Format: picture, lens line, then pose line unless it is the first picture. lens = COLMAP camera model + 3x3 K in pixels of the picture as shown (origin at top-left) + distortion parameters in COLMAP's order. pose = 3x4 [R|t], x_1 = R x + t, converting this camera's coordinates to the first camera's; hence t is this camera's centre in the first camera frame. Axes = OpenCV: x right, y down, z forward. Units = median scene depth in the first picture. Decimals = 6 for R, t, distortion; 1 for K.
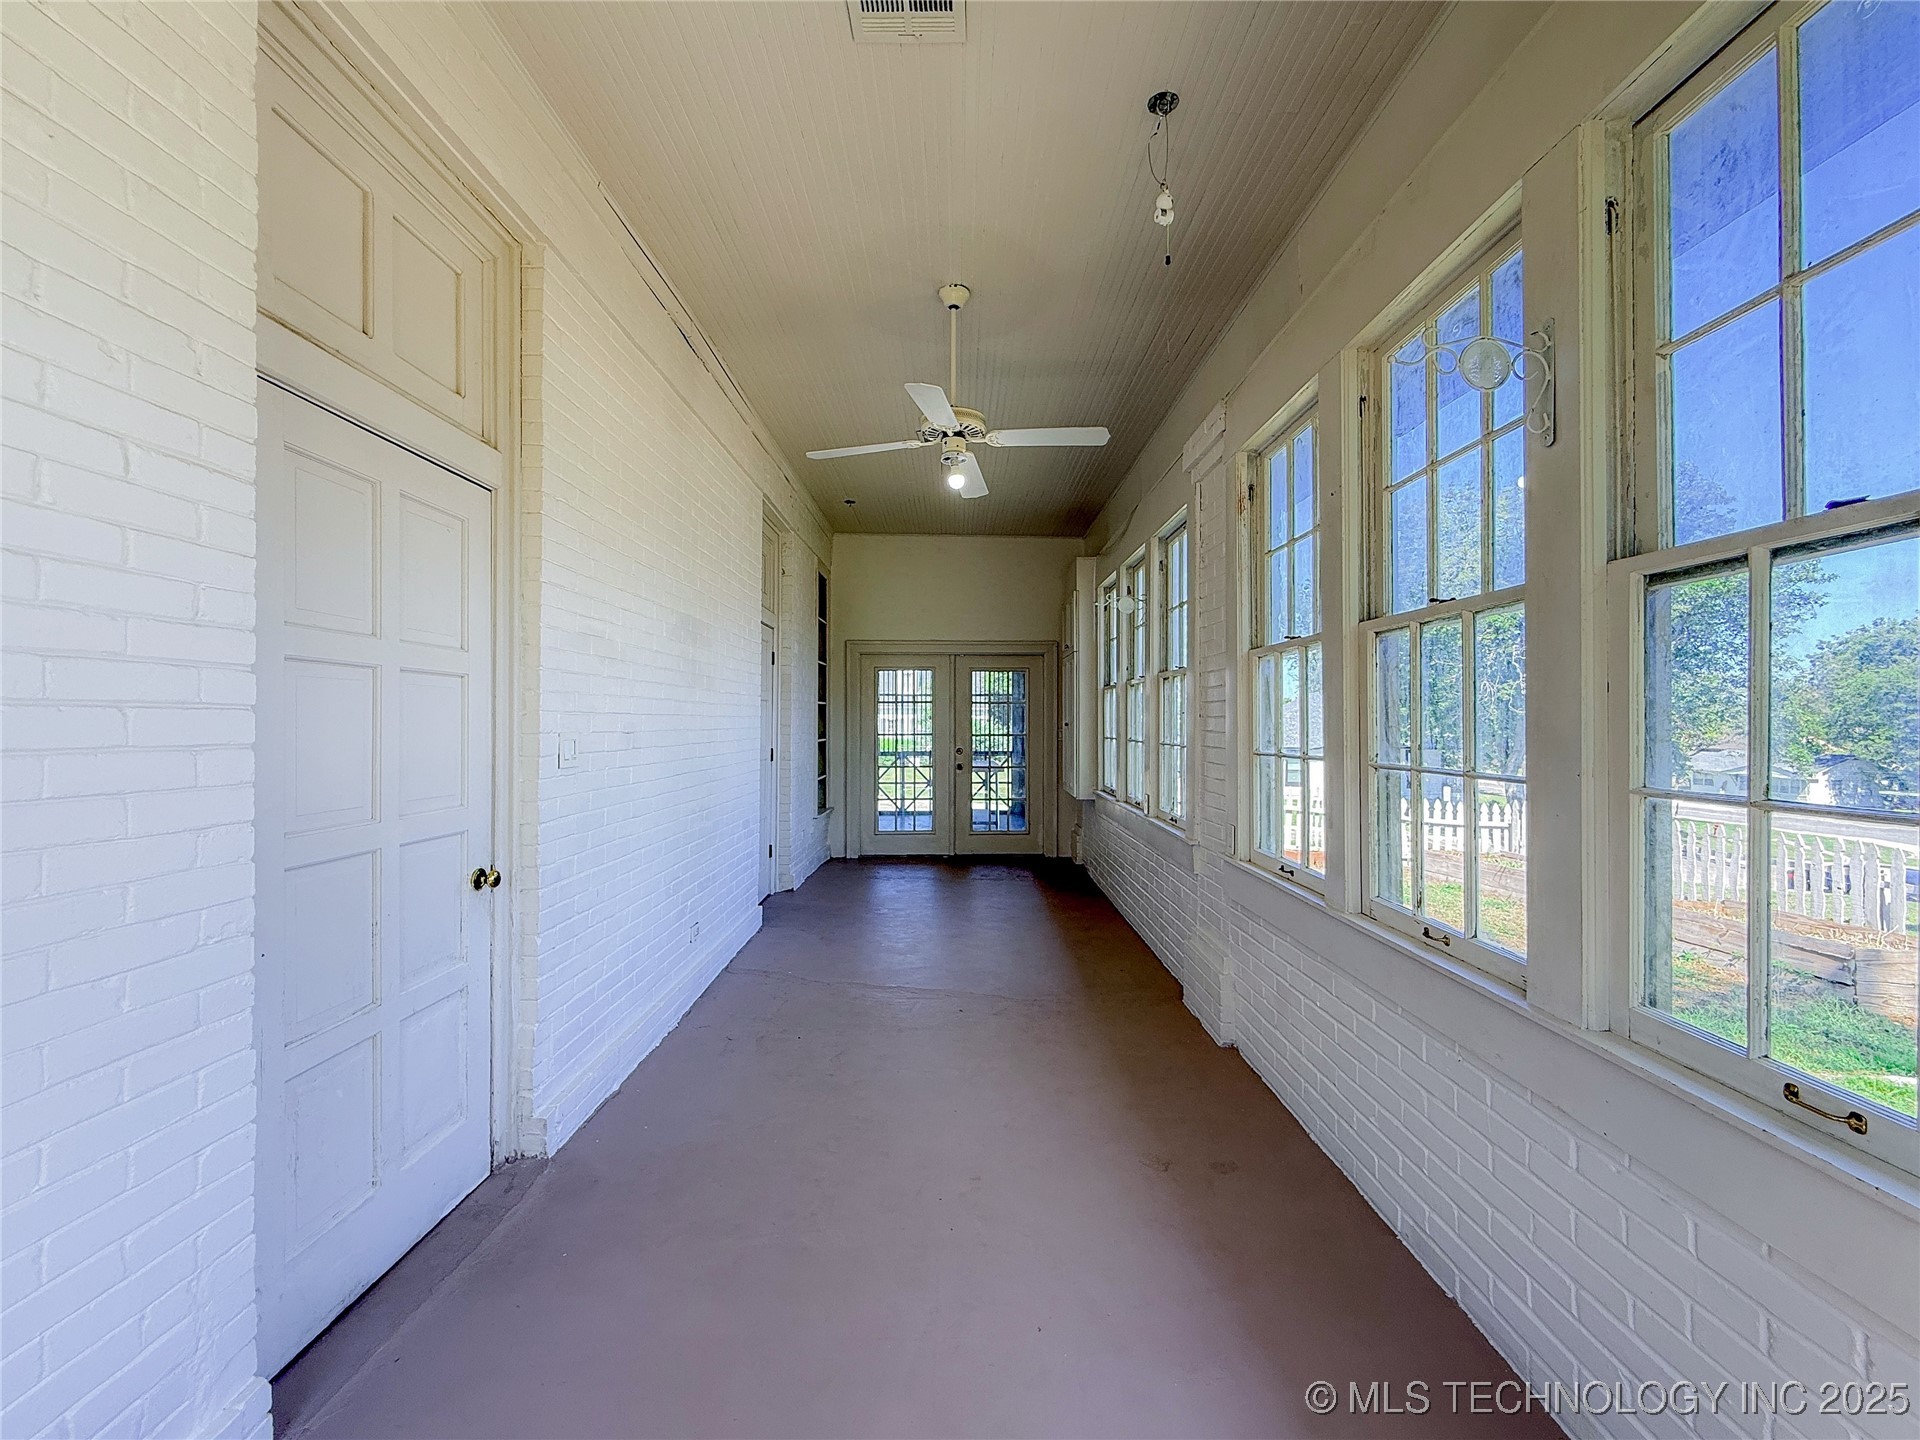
lens RADIAL K [[791.7, 0, 959.4], [0, 791.7, 724.5], [0, 0, 1]] dist [-0.002351, 0.000330]
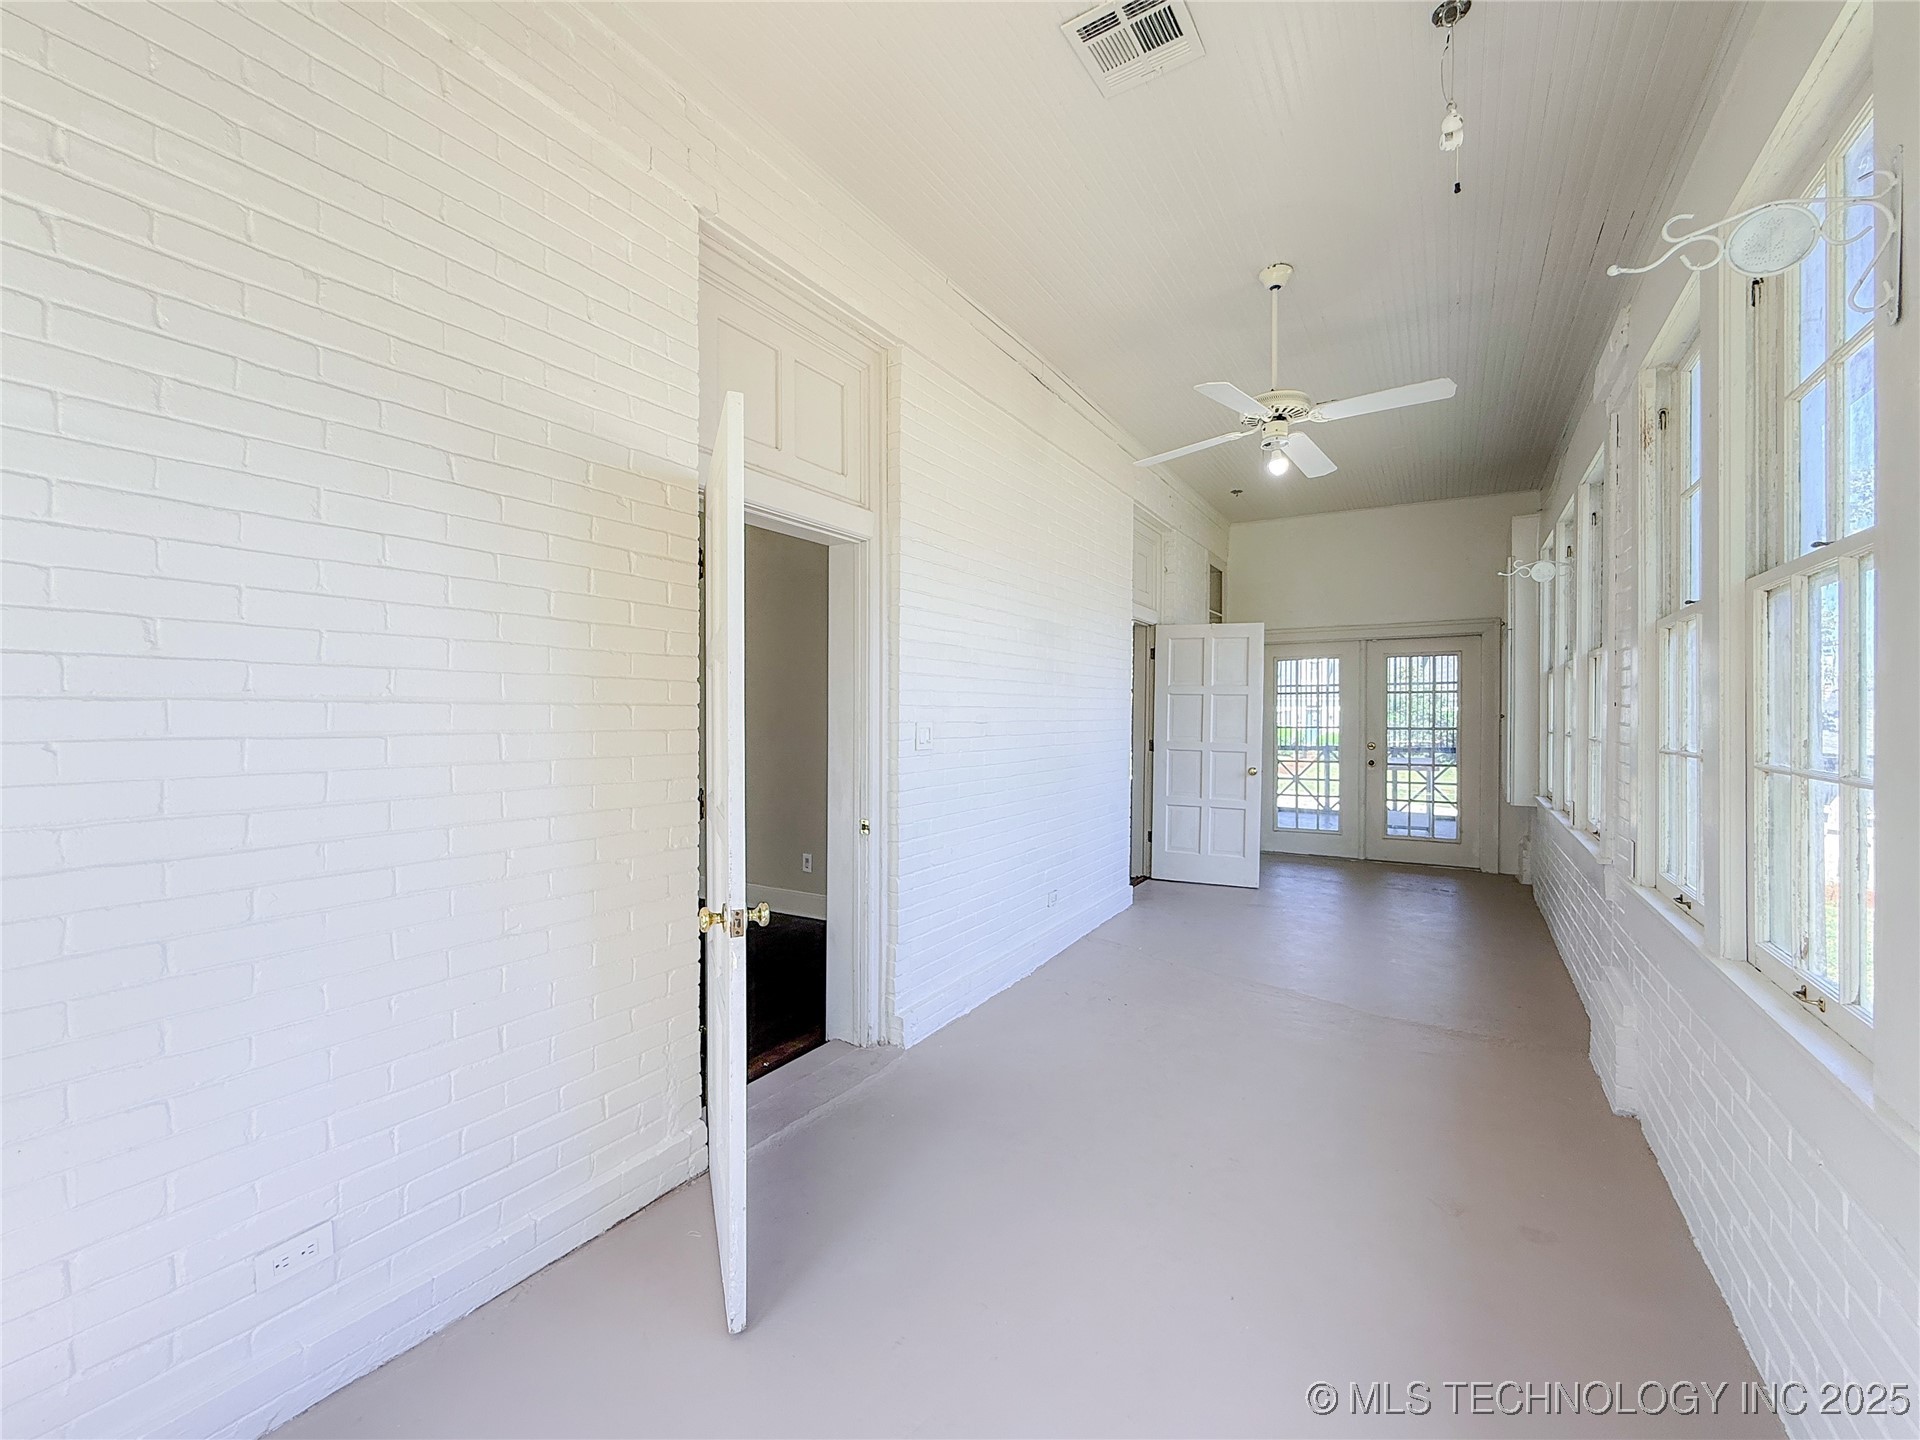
lens RADIAL K [[774.3, 0, 950.2], [0, 774.3, 724.5], [0, 0, 1]] dist [-0.000984, 0.000388]
pose [[0.845078, 0.004100, -0.534628, 0.158287], [0.000746, 0.999961, 0.008847, 0.002079], [0.534643, -0.007875, 0.845041, -0.023361]]
